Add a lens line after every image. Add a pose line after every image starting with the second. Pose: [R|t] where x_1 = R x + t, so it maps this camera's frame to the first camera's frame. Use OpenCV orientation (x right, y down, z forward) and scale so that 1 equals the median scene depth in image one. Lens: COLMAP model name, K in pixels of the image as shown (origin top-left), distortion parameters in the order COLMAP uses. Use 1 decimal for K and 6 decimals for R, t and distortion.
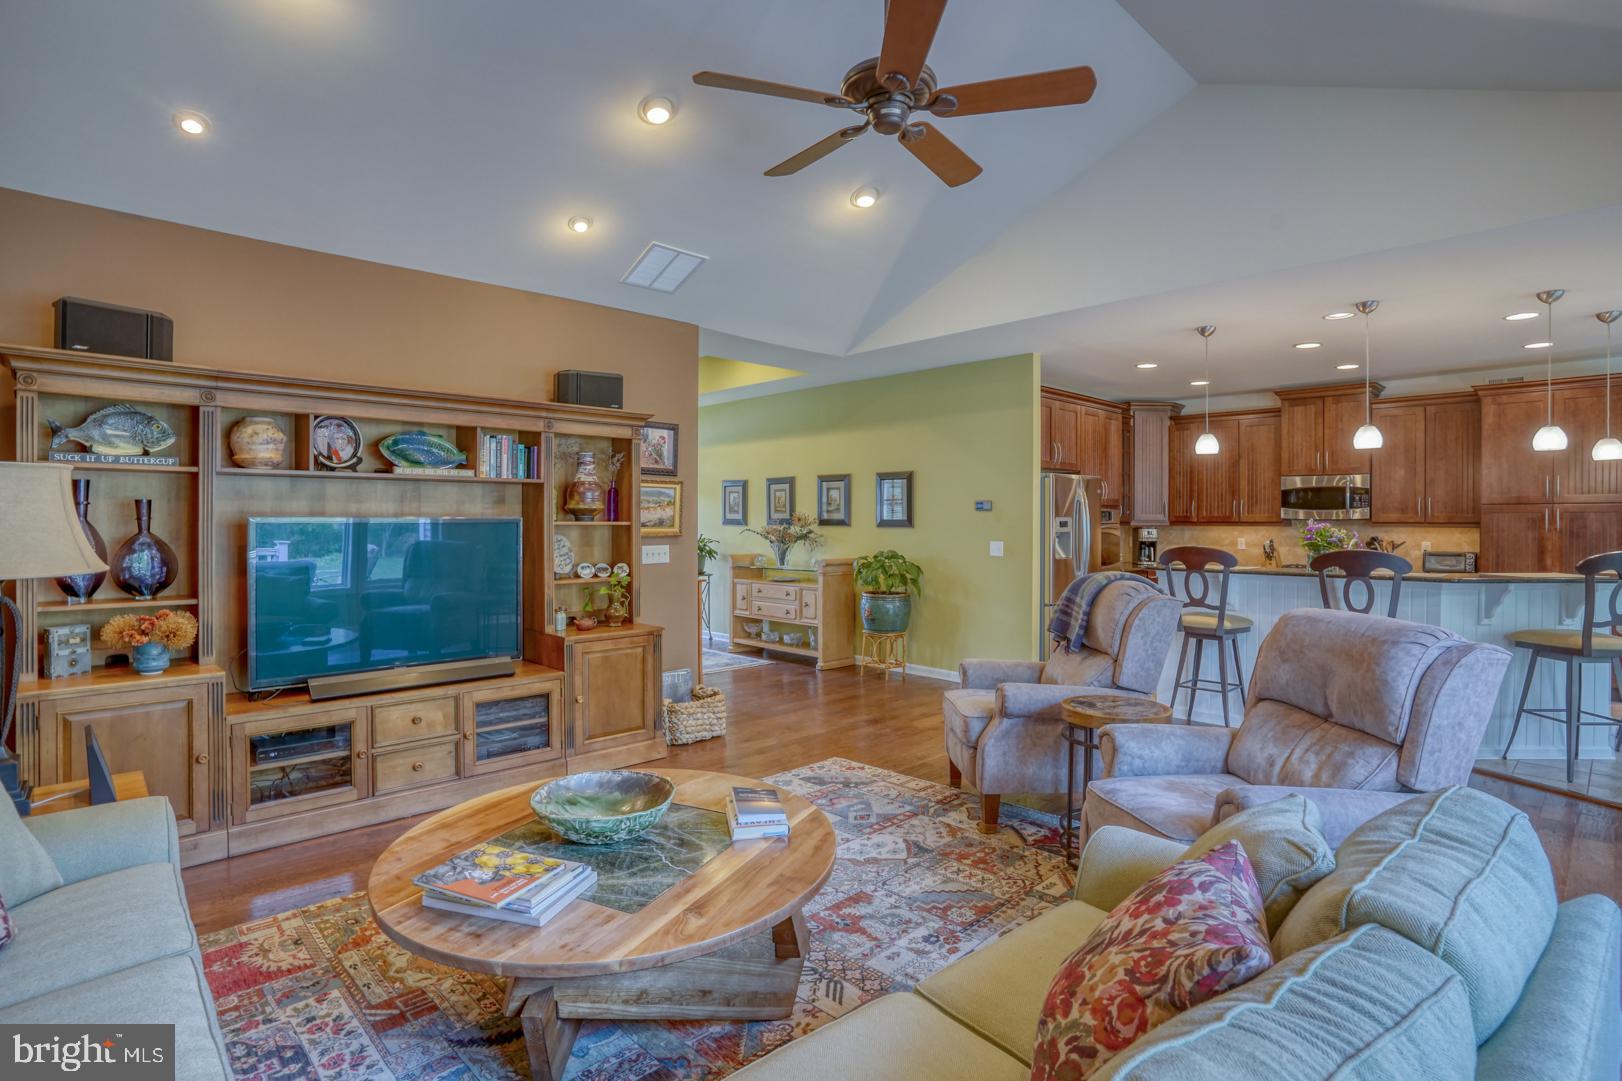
lens RADIAL K [[840.2, 0, 820.1], [0, 840.2, 532.0], [0, 0, 1]] dist [-0.029242, 0.000404]
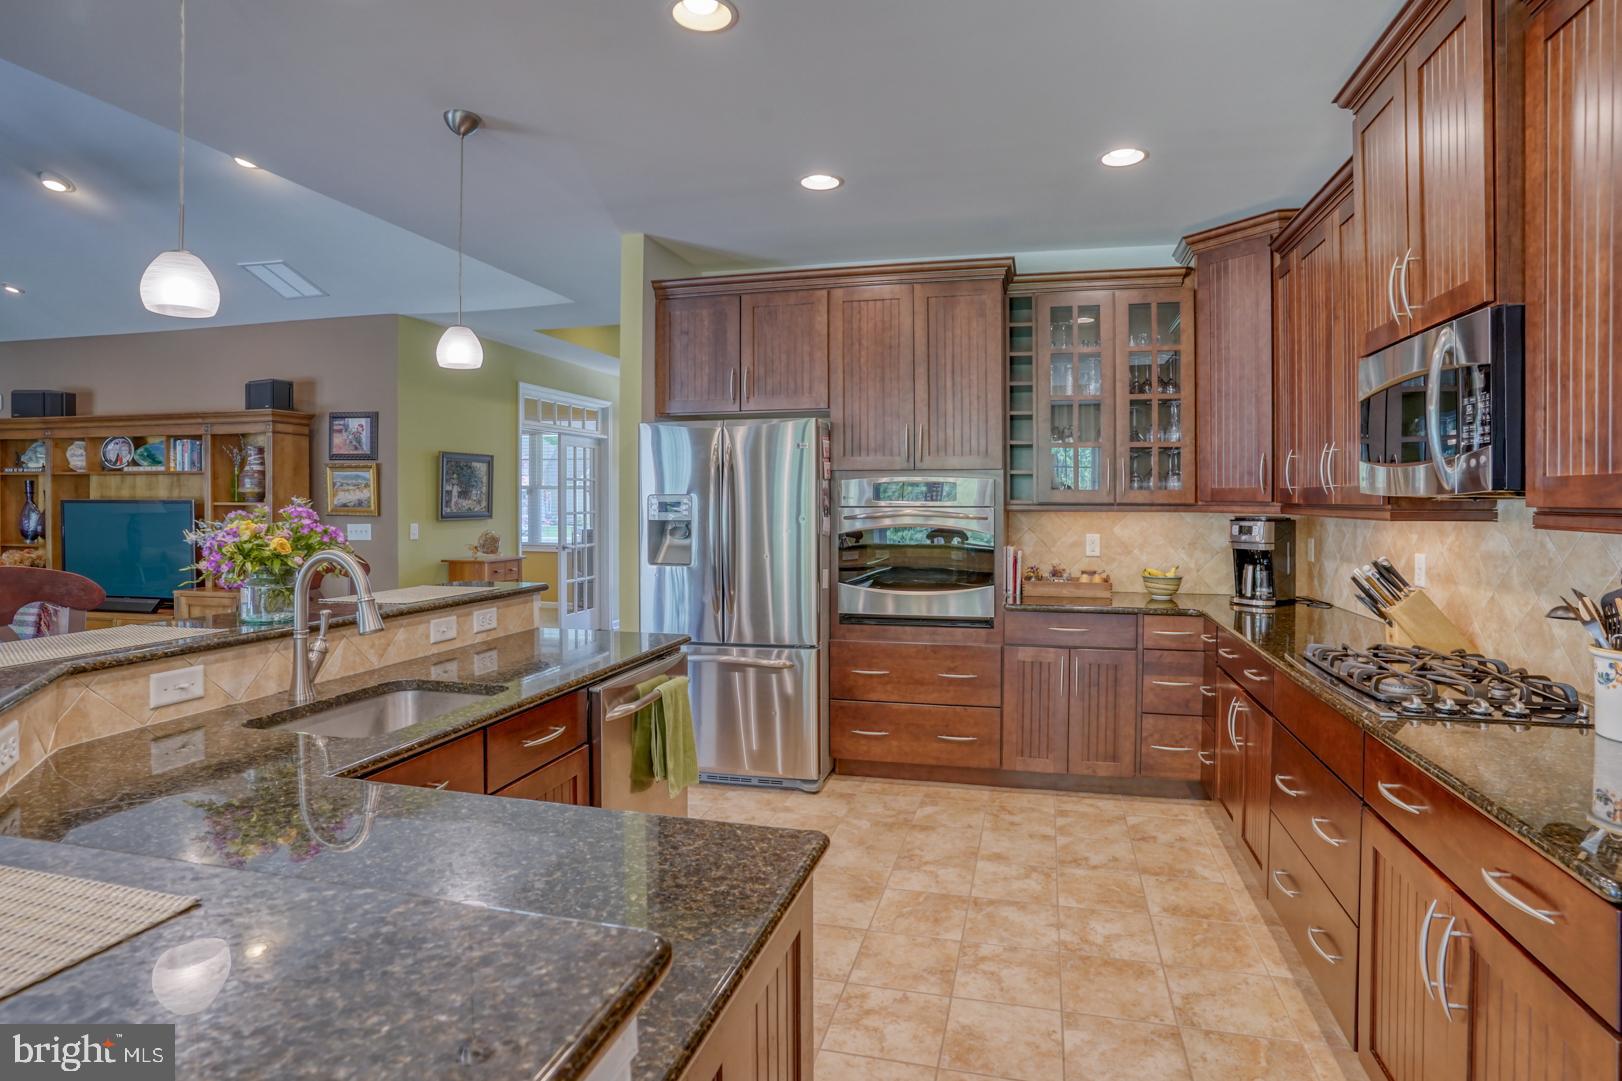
lens RADIAL K [[828.1, 0, 852.9], [0, 828.1, 508.8], [0, 0, 1]] dist [-0.069542, 0.028572]
pose [[0.520868, 0.007896, -0.853601, 1.046023], [-0.011557, 0.999931, 0.002198, -0.013627], [0.853559, 0.008721, 0.520923, 0.995075]]
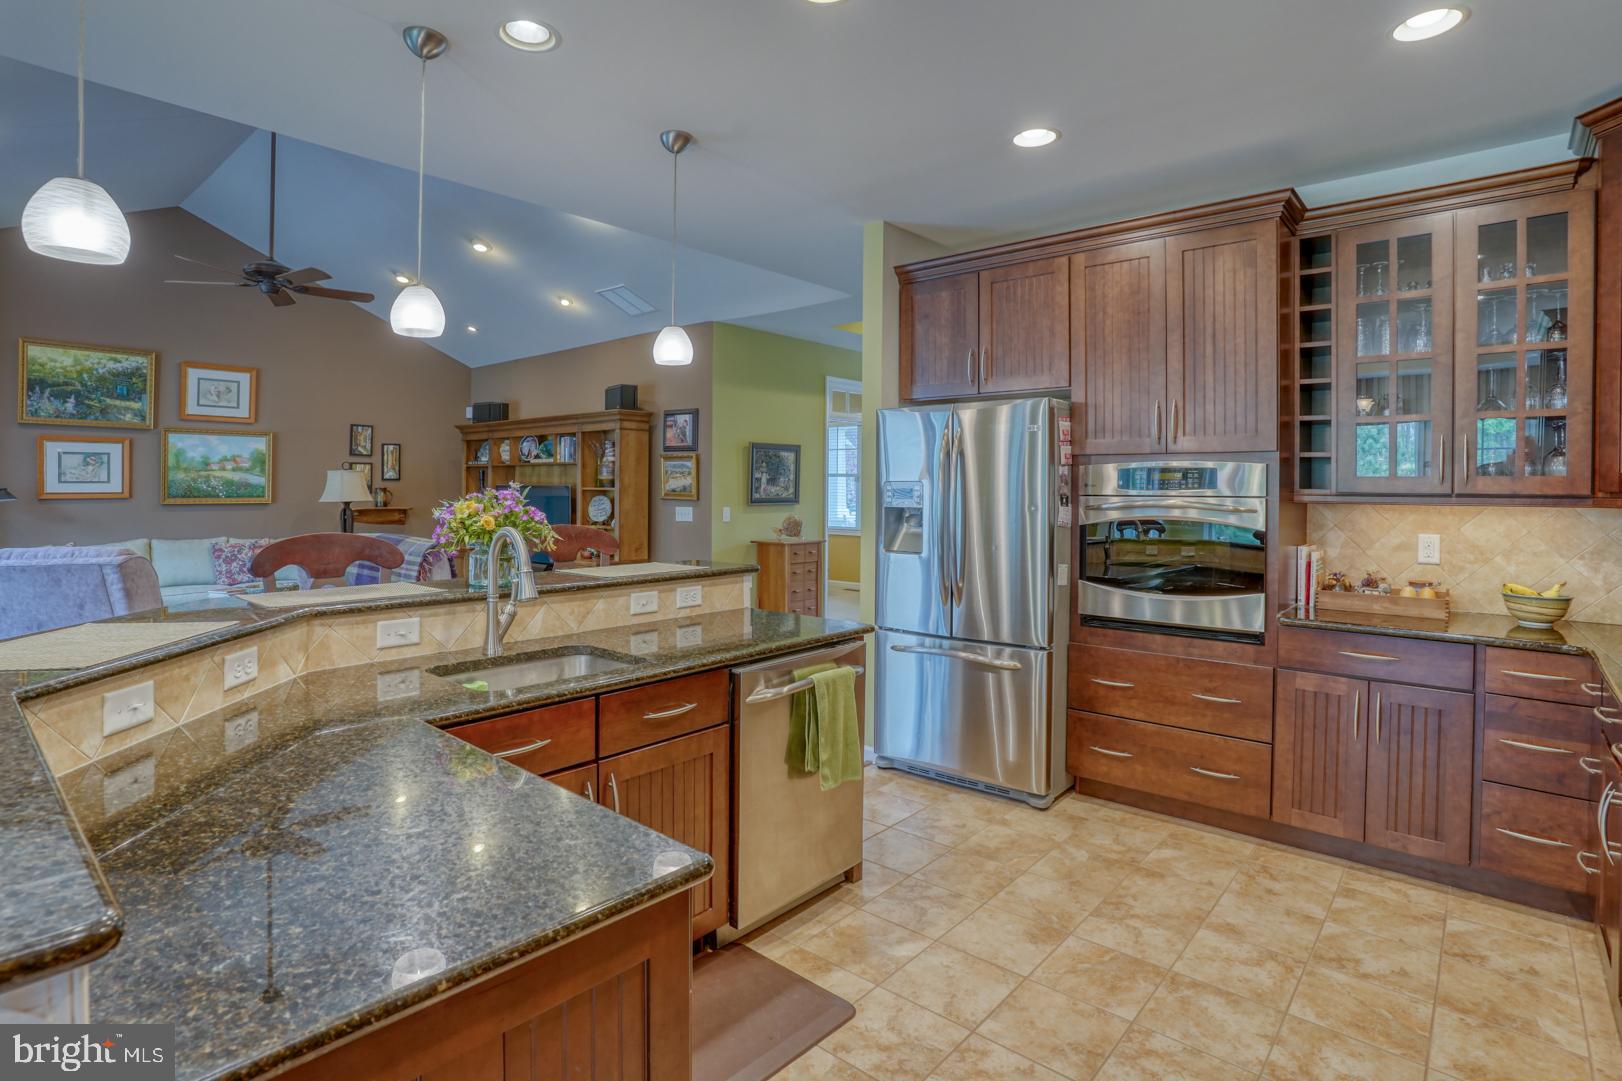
lens RADIAL K [[828.1, 0, 809.1], [0, 828.1, 490.5], [0, 0, 1]] dist [-0.069542, 0.028572]
pose [[0.056632, 0.003224, -0.998390, 1.052576], [-0.018551, 0.999826, 0.002176, -0.015041], [0.998223, 0.018398, 0.056681, 1.112366]]
